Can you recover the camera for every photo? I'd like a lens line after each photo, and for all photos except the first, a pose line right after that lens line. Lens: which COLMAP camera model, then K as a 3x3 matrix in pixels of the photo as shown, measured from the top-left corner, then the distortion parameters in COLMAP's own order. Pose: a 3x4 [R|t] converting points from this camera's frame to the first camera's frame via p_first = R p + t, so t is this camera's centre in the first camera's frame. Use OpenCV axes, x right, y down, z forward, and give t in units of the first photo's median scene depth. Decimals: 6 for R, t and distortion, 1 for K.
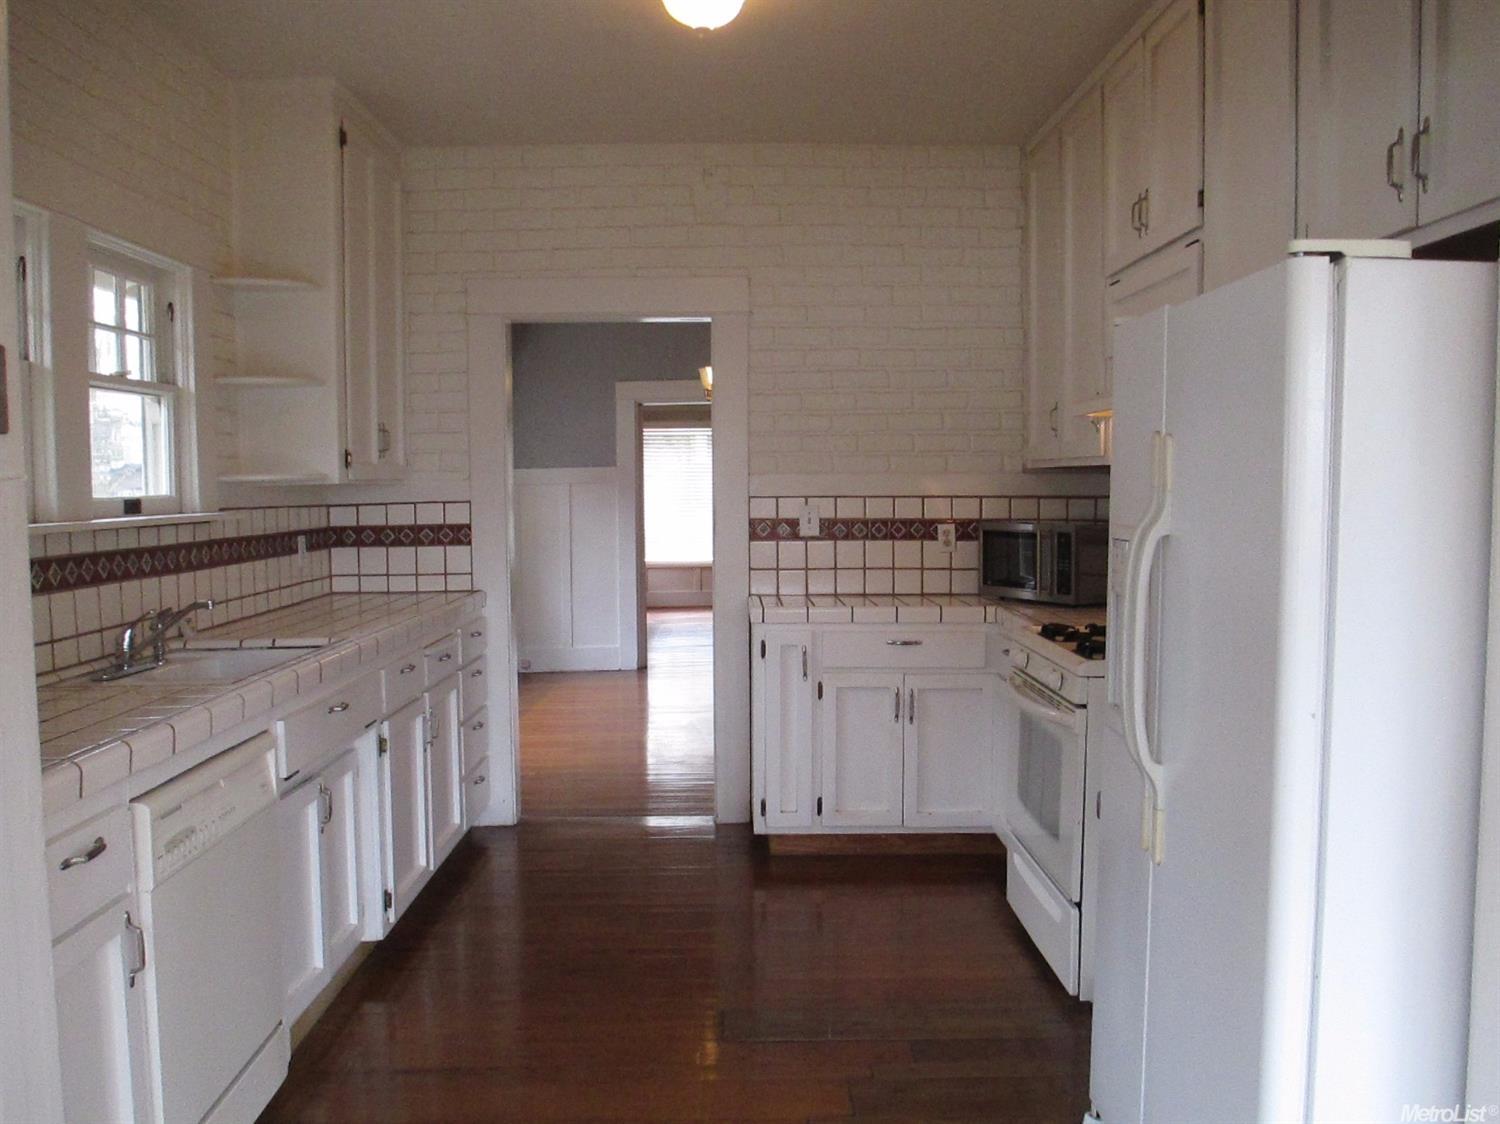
lens RADIAL K [[1252.1, 0, 750.0], [0, 1252.1, 562.0], [0, 0, 1]] dist [-0.040056, 0.012609]
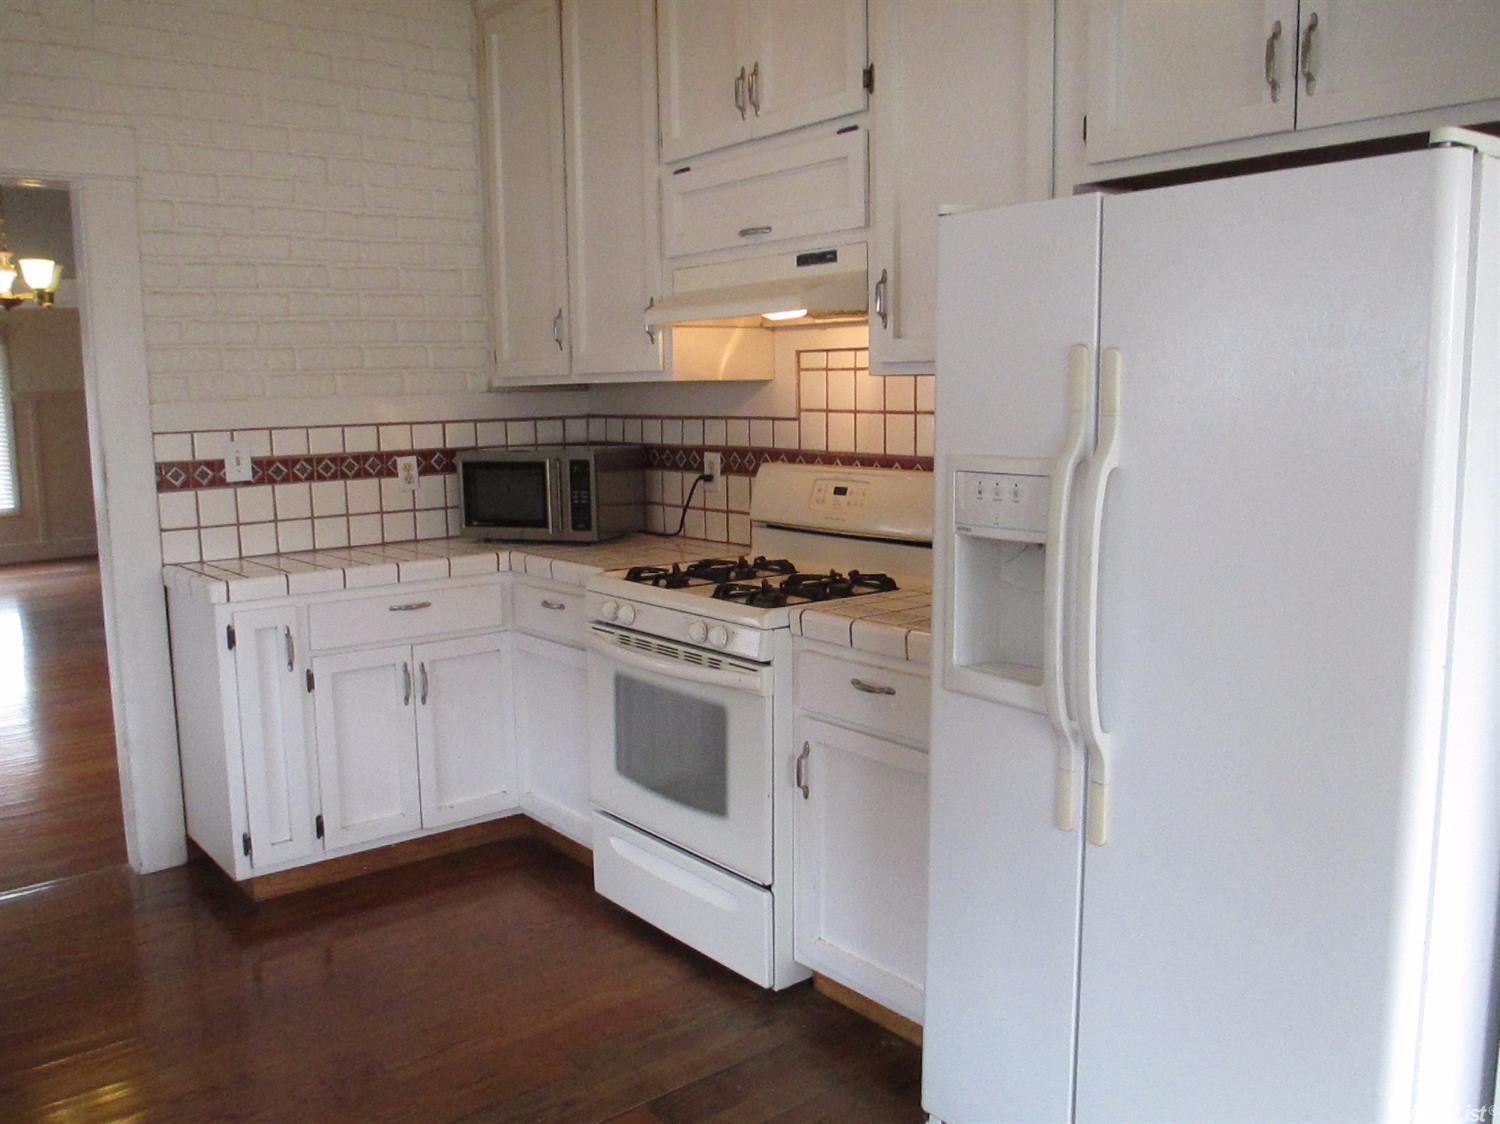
lens RADIAL K [[1252.1, 0, 750.0], [0, 1252.1, 562.0], [0, 0, 1]] dist [-0.040056, 0.012609]
pose [[0.800217, -0.097910, 0.591664, -0.159230], [0.058485, 0.994621, 0.085492, -0.018496], [-0.596852, -0.033809, 0.801639, 0.203526]]
